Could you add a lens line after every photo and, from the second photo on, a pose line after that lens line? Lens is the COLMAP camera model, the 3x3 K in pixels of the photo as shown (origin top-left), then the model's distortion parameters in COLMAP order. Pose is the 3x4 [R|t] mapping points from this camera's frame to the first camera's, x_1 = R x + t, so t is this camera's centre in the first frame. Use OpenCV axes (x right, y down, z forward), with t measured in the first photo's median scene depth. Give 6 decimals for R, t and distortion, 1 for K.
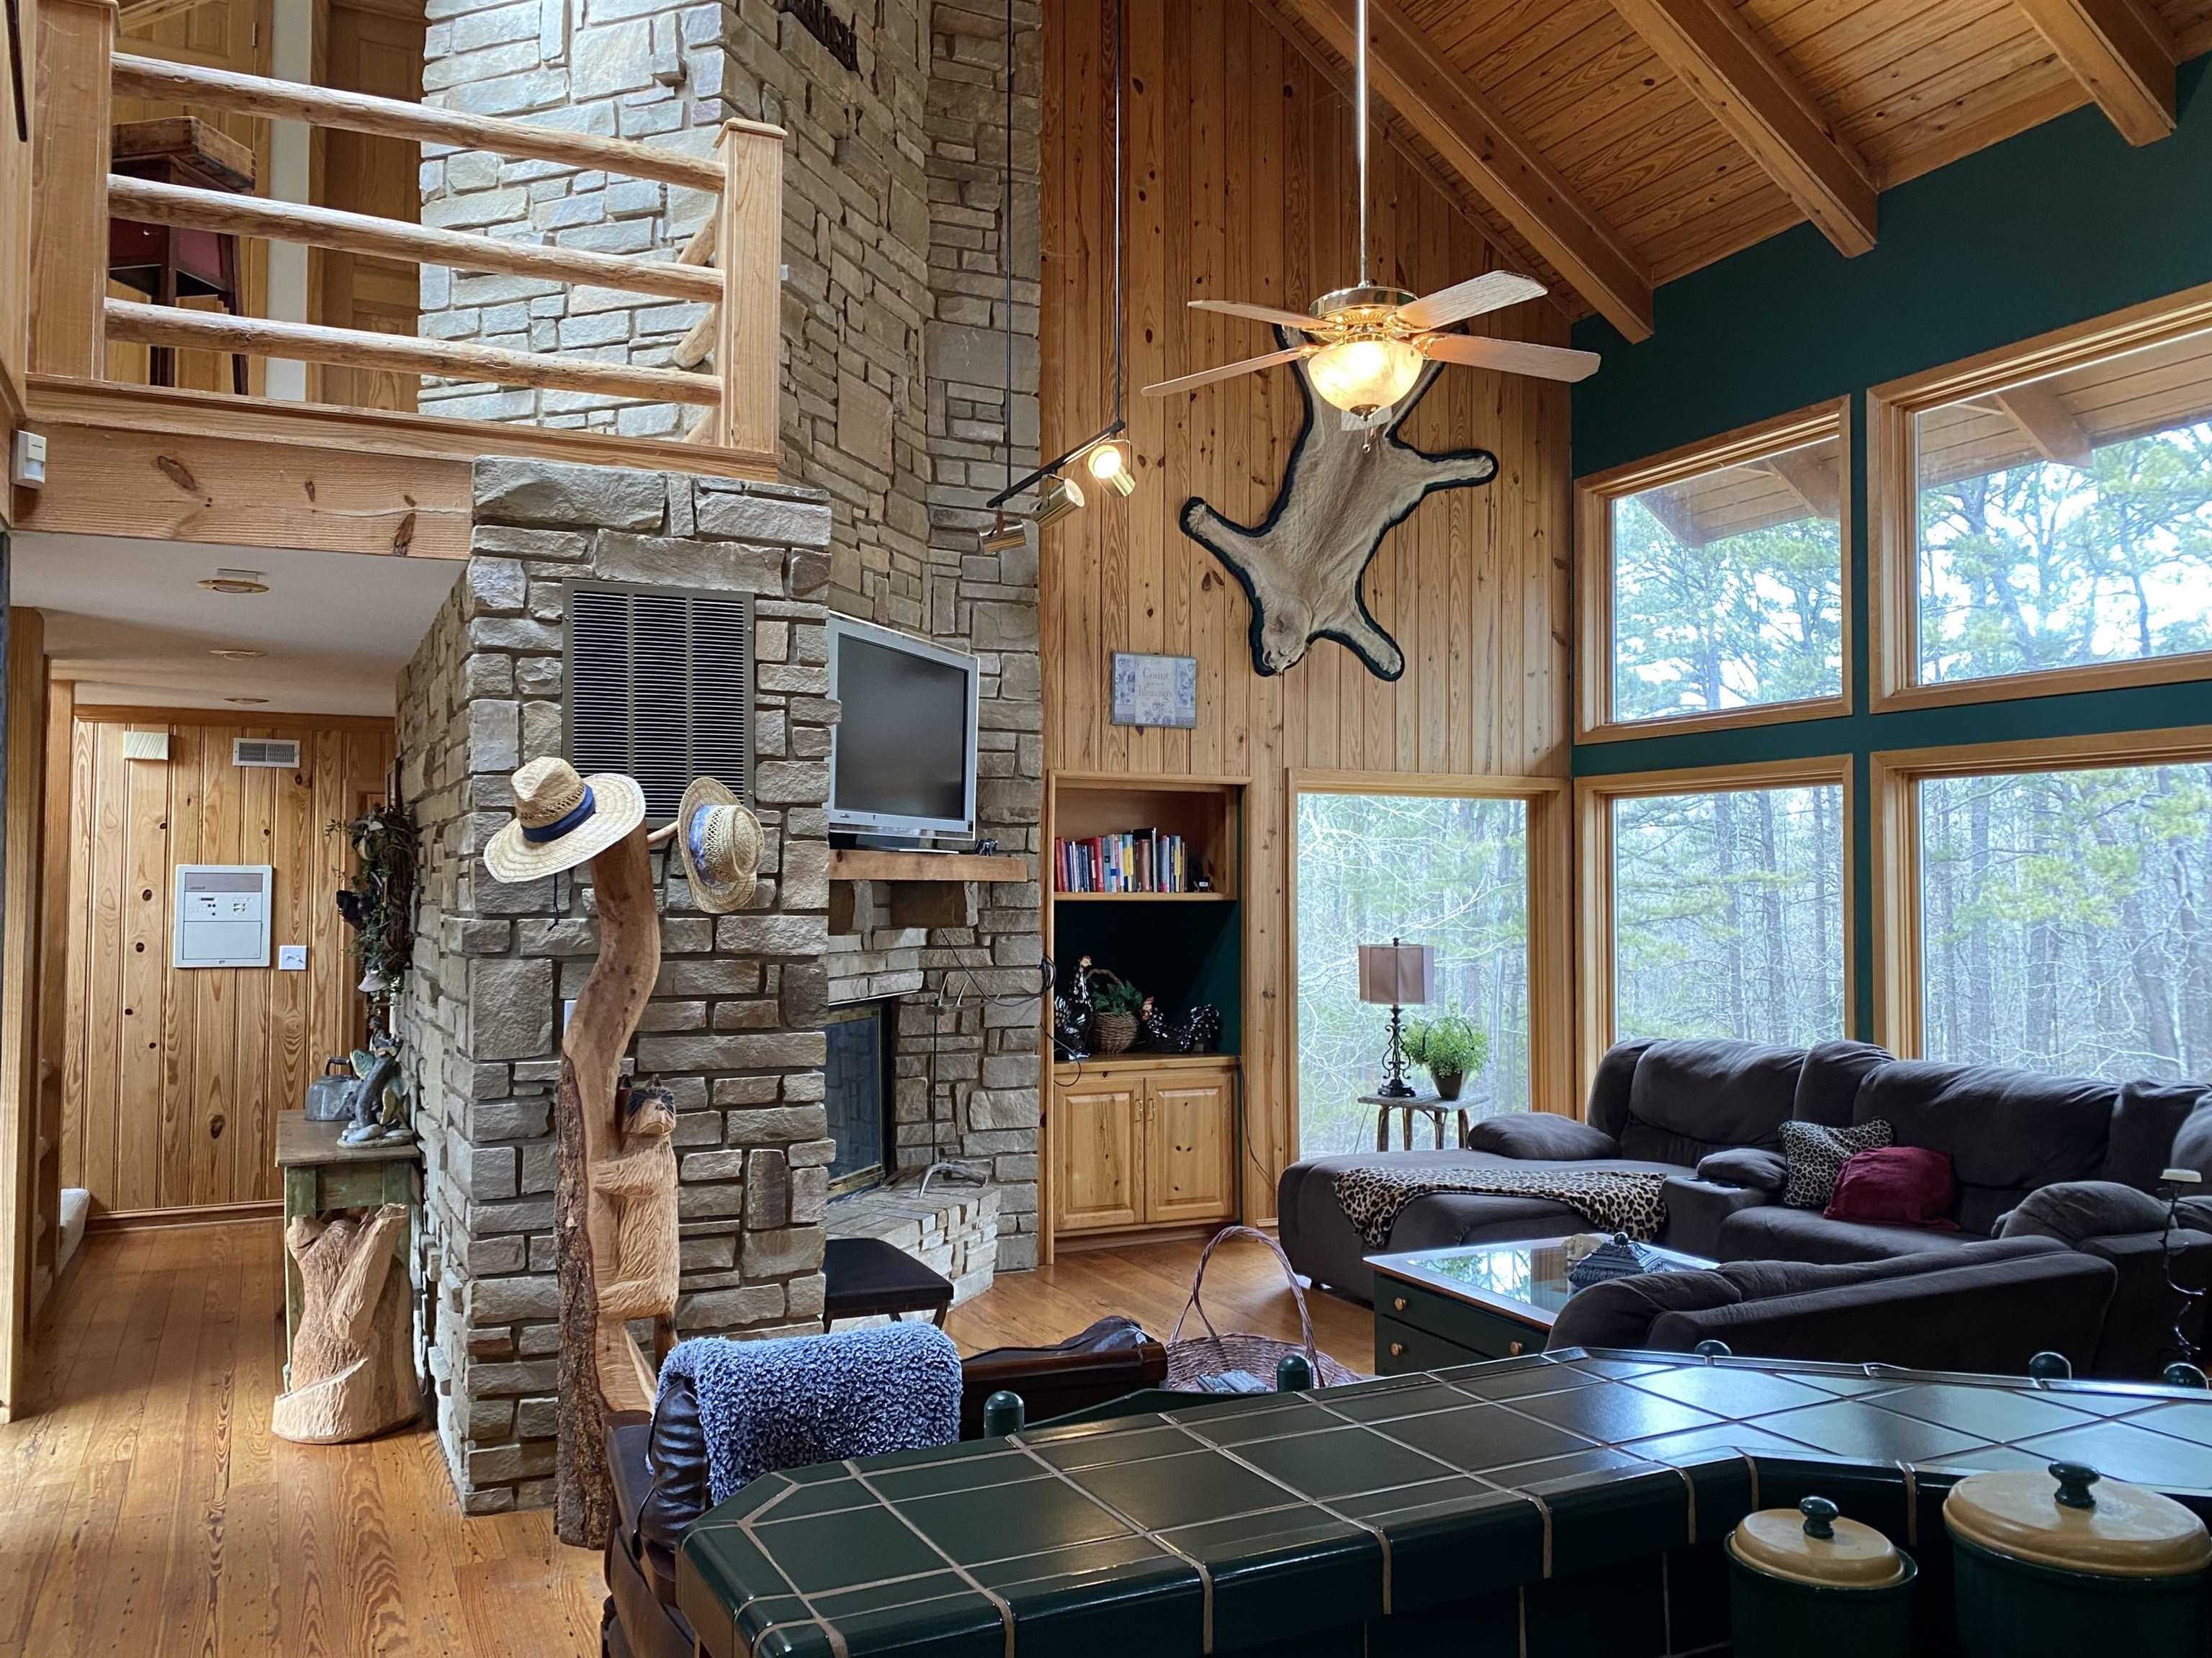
lens RADIAL K [[1690.2, 0, 1125.7], [0, 1690.2, 833.4], [0, 0, 1]] dist [0.052526, -0.046385]
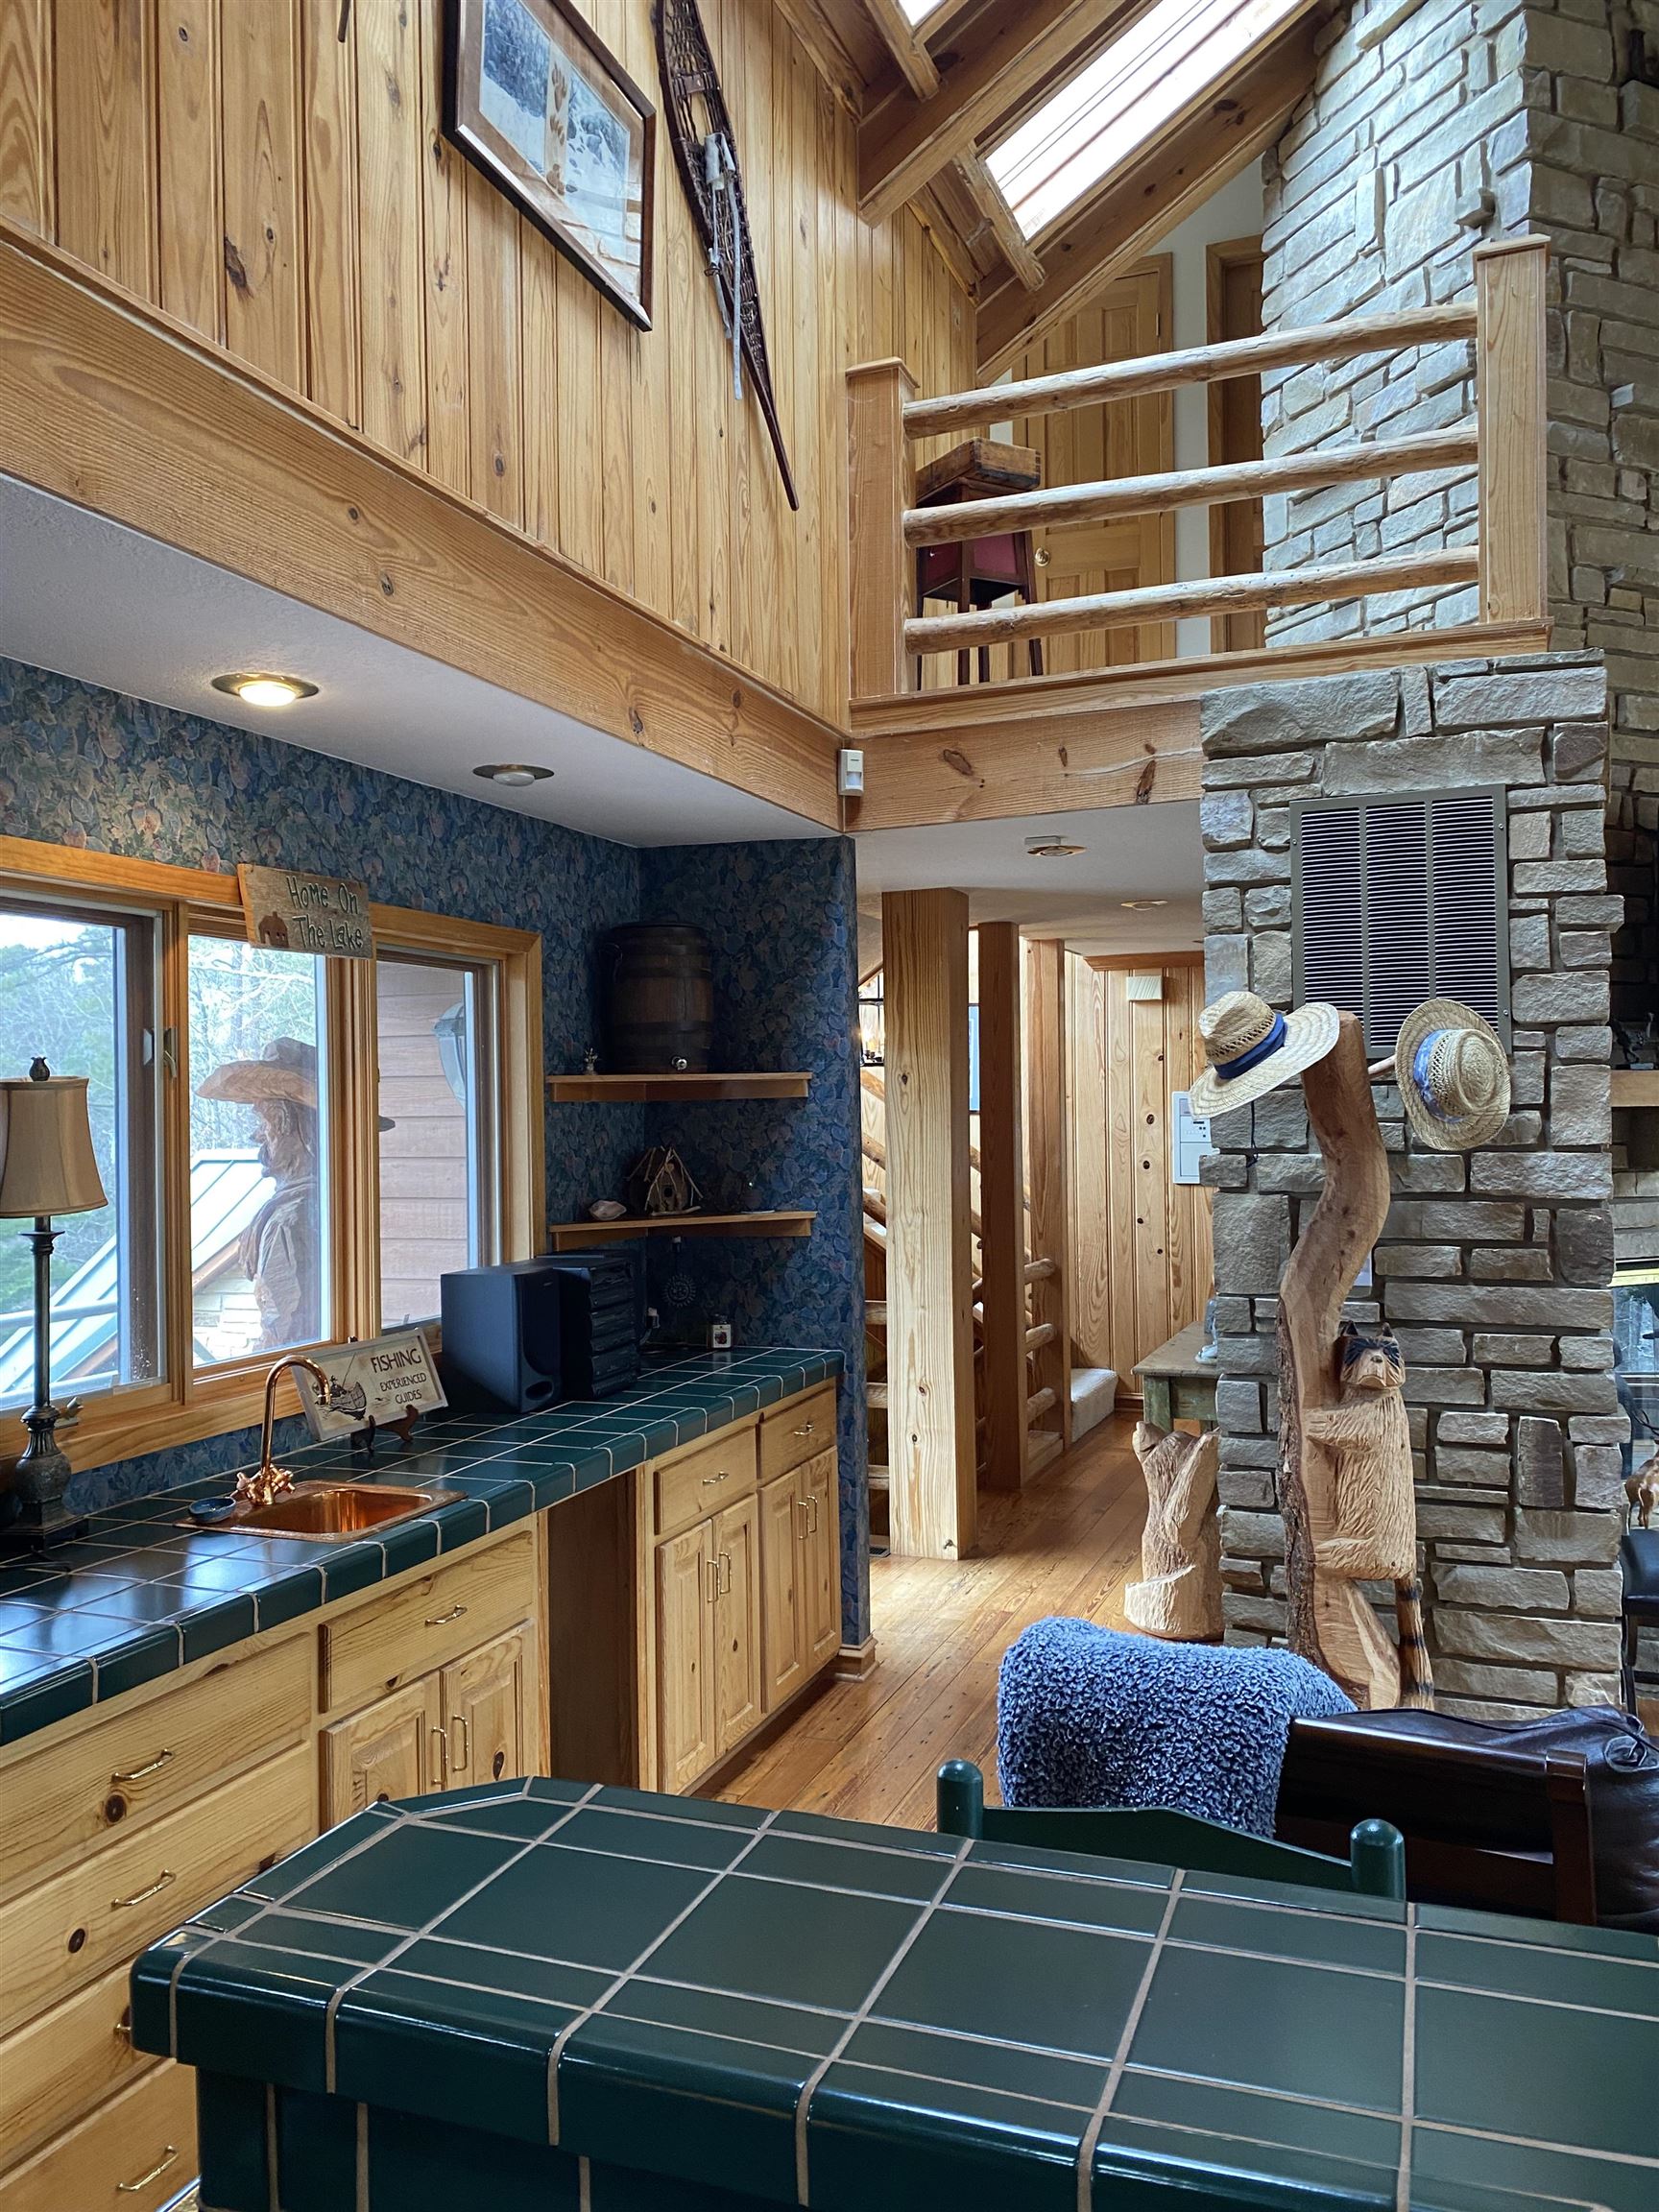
lens RADIAL K [[1690.3, 0, 821.8], [0, 1690.3, 1108.2], [0, 0, 1]] dist [0.052526, -0.046385]
pose [[0.689011, -0.010180, -0.724680, 0.175423], [0.037215, 0.999079, 0.021349, -0.006609], [0.723795, -0.041679, 0.688755, 0.130564]]
